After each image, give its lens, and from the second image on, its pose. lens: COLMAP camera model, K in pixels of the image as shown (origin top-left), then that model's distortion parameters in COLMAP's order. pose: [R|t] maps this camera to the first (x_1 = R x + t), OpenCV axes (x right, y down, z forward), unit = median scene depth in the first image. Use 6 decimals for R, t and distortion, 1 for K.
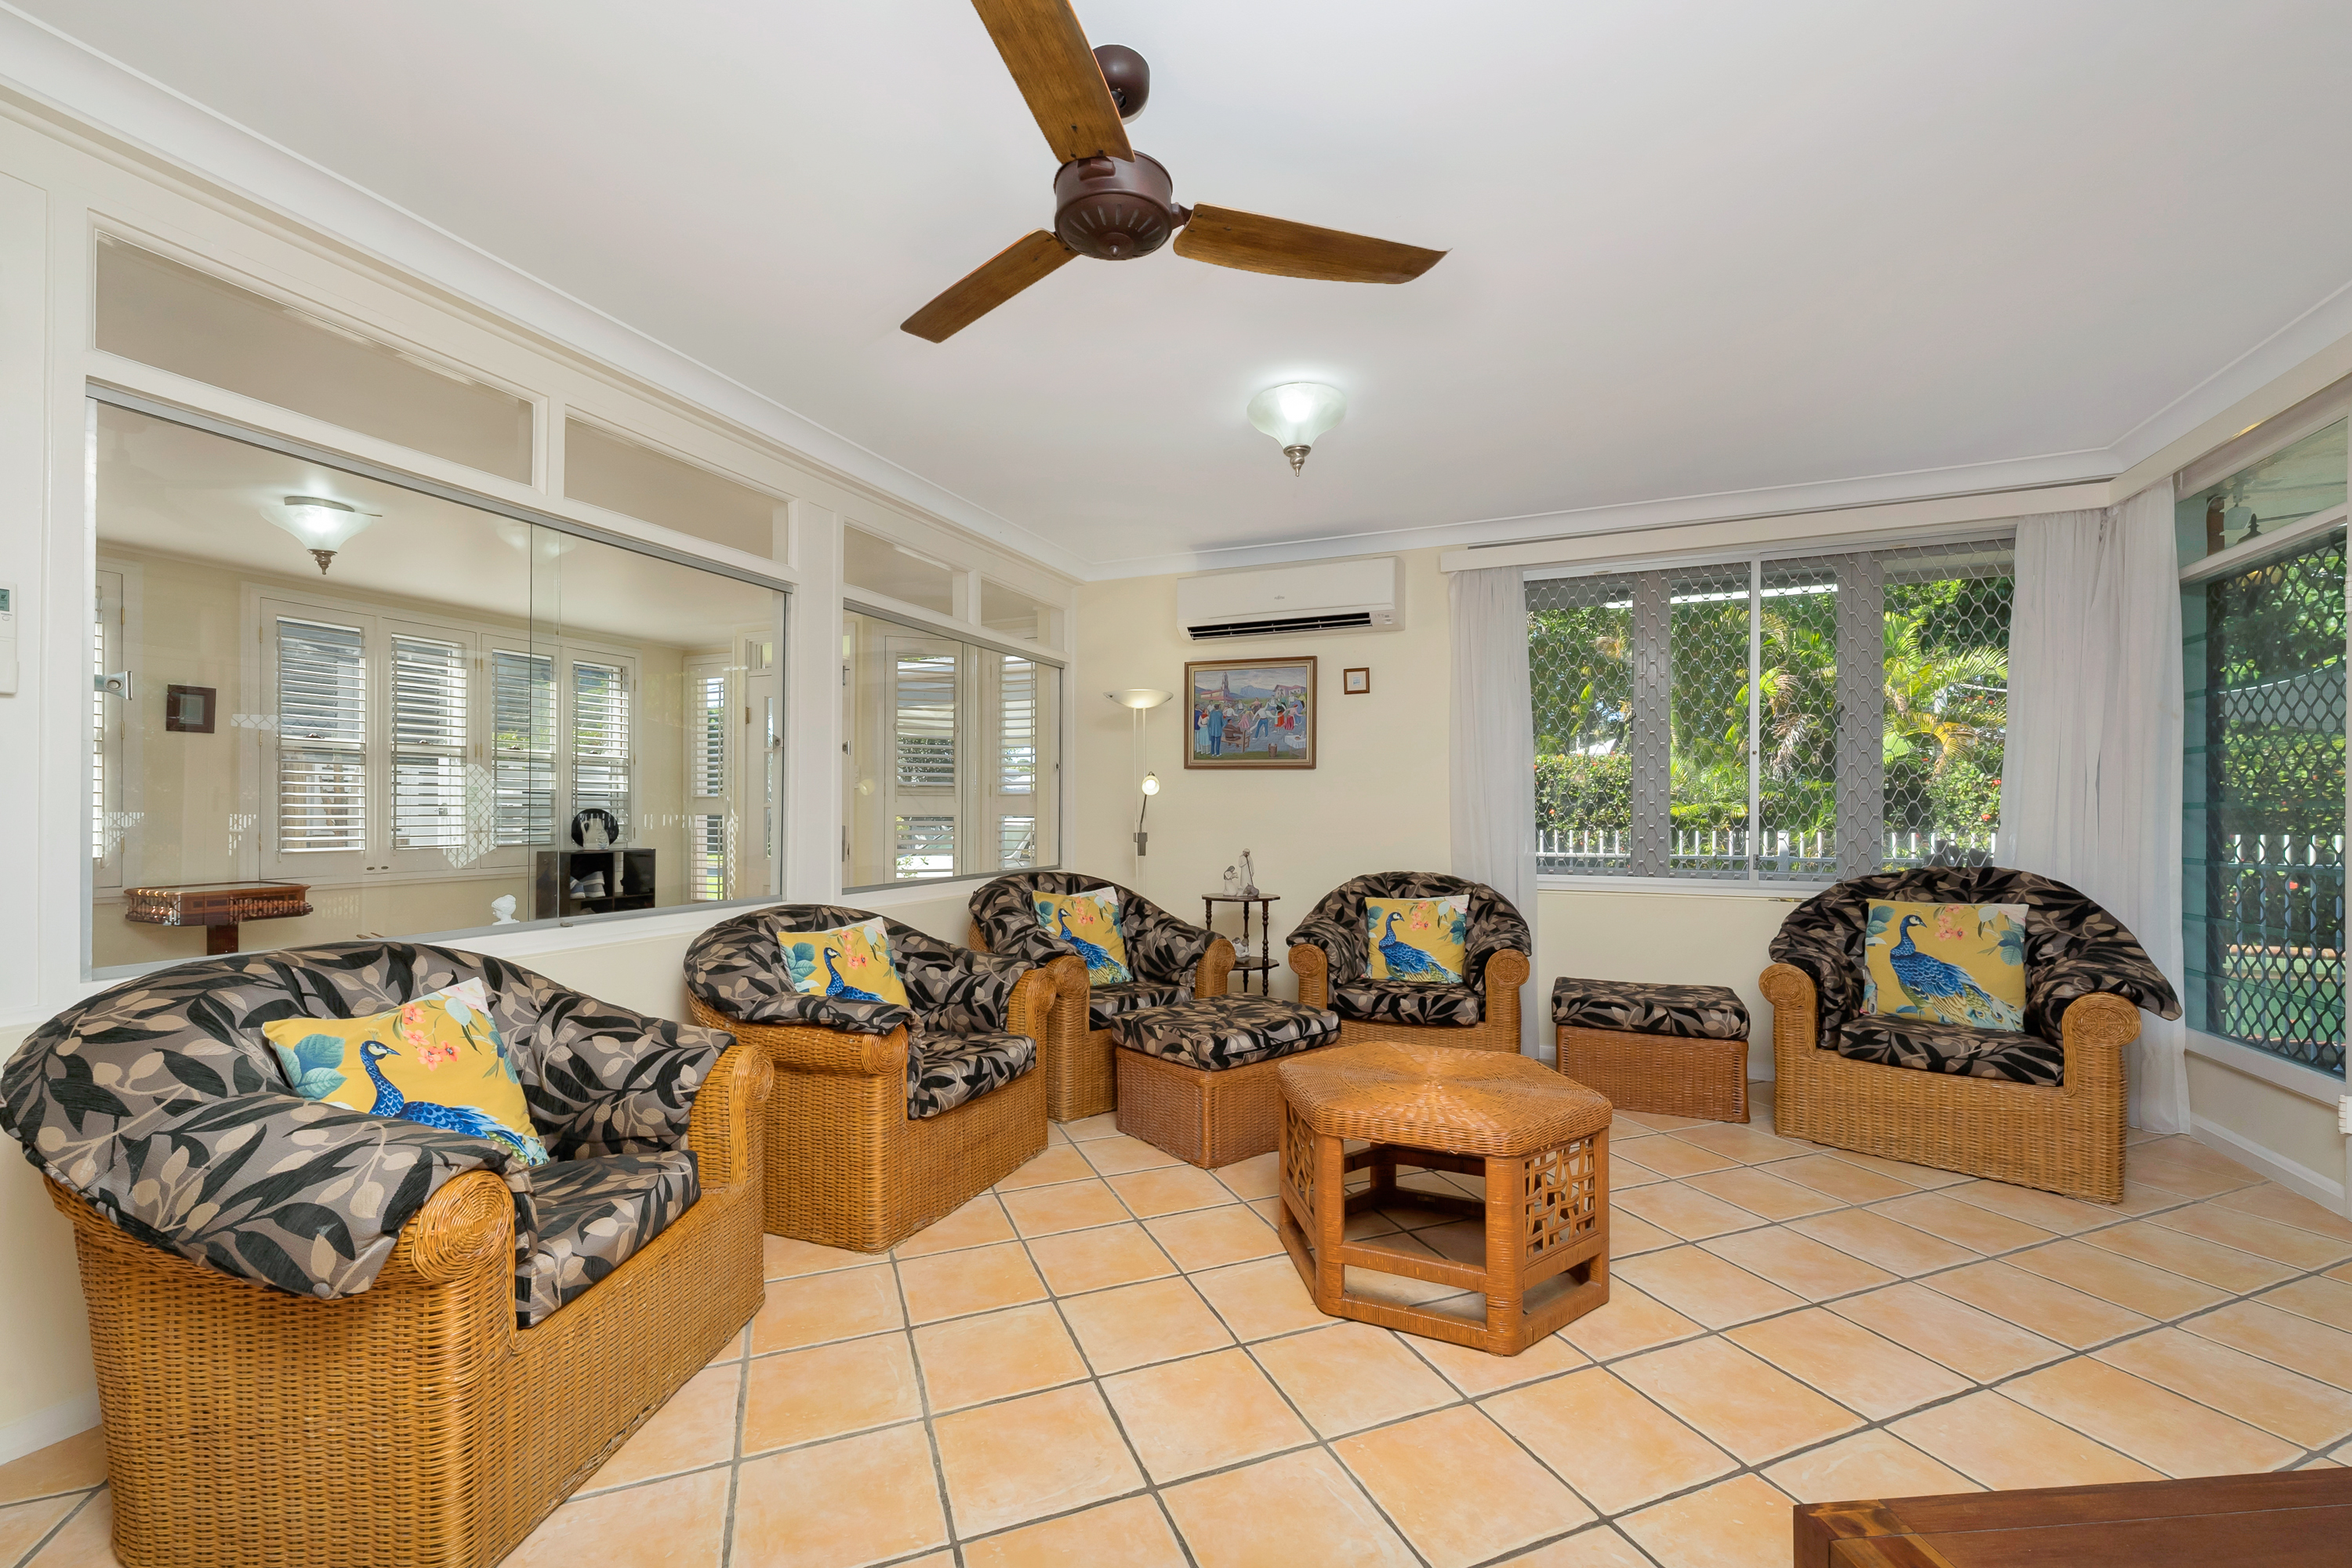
lens RADIAL K [[924.7, 0, 1179.4], [0, 924.7, 798.4], [0, 0, 1]] dist [0.000443, 0.000037]
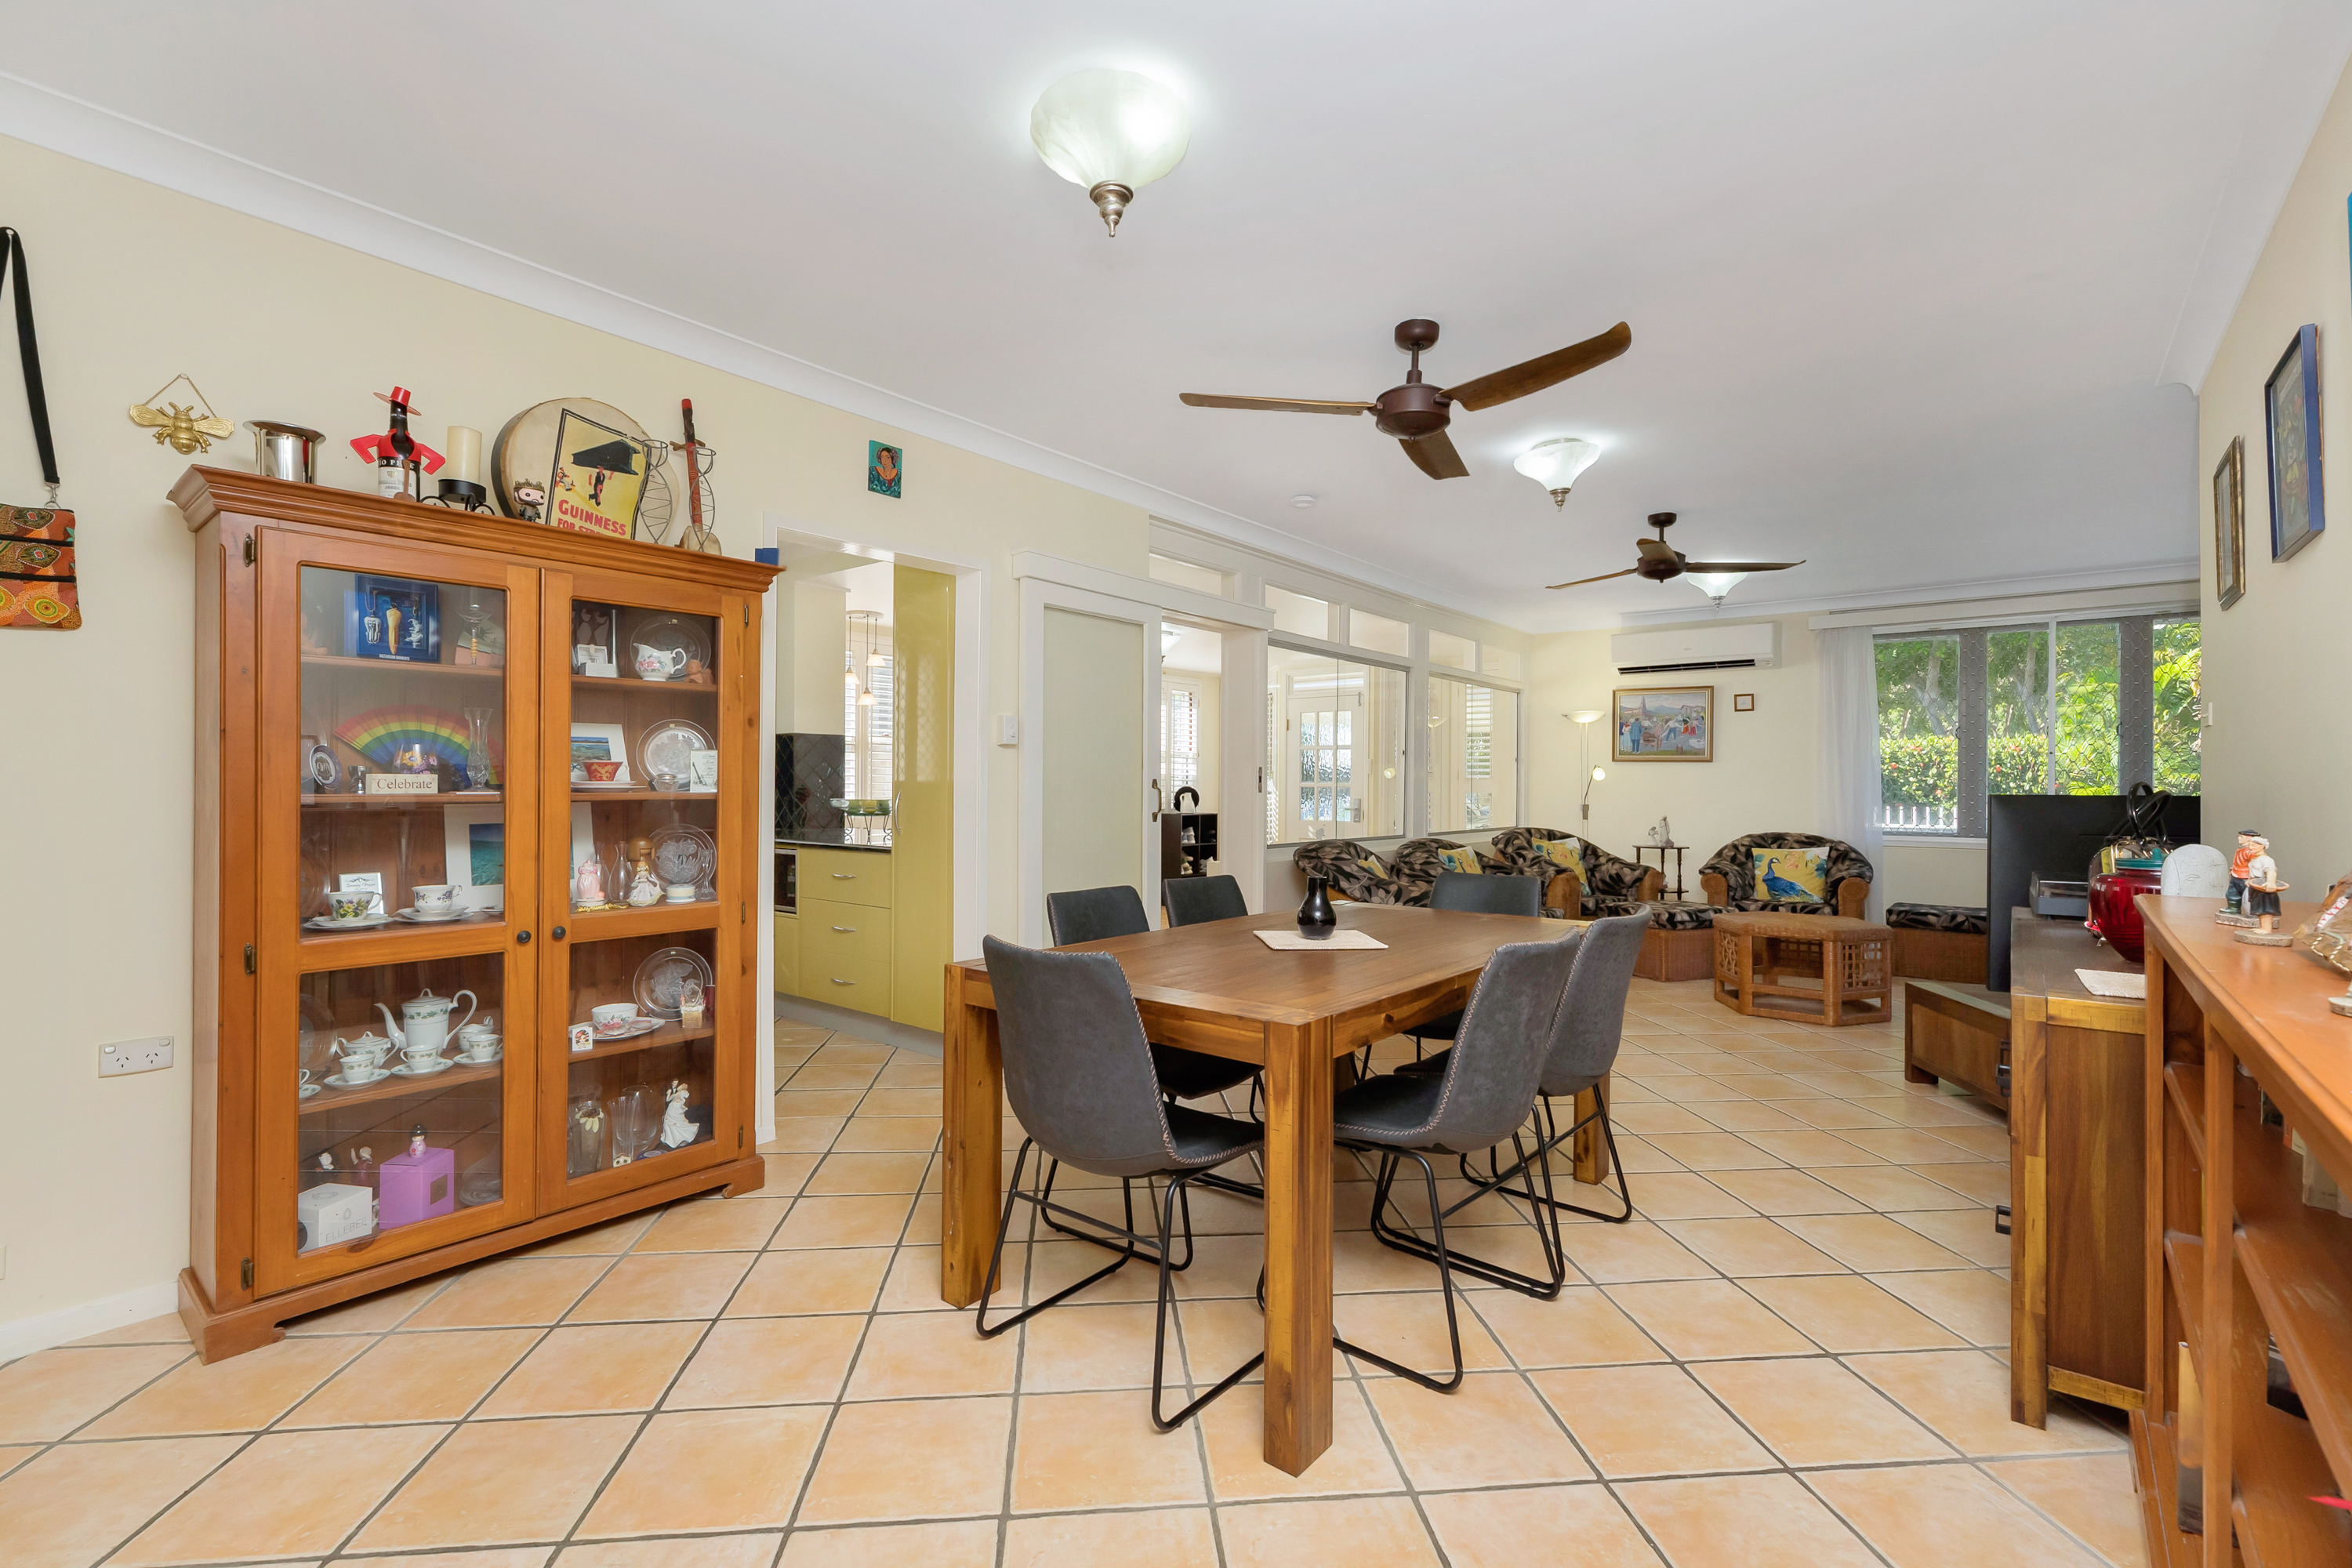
lens RADIAL K [[1044.3, 0, 1169.2], [0, 1044.3, 775.9], [0, 0, 1]] dist [0.001811, -0.000059]
pose [[0.959775, 0.003006, -0.280753, -0.241467], [-0.002235, 0.999993, 0.003066, -0.015298], [0.280760, -0.002315, 0.959775, -0.936356]]
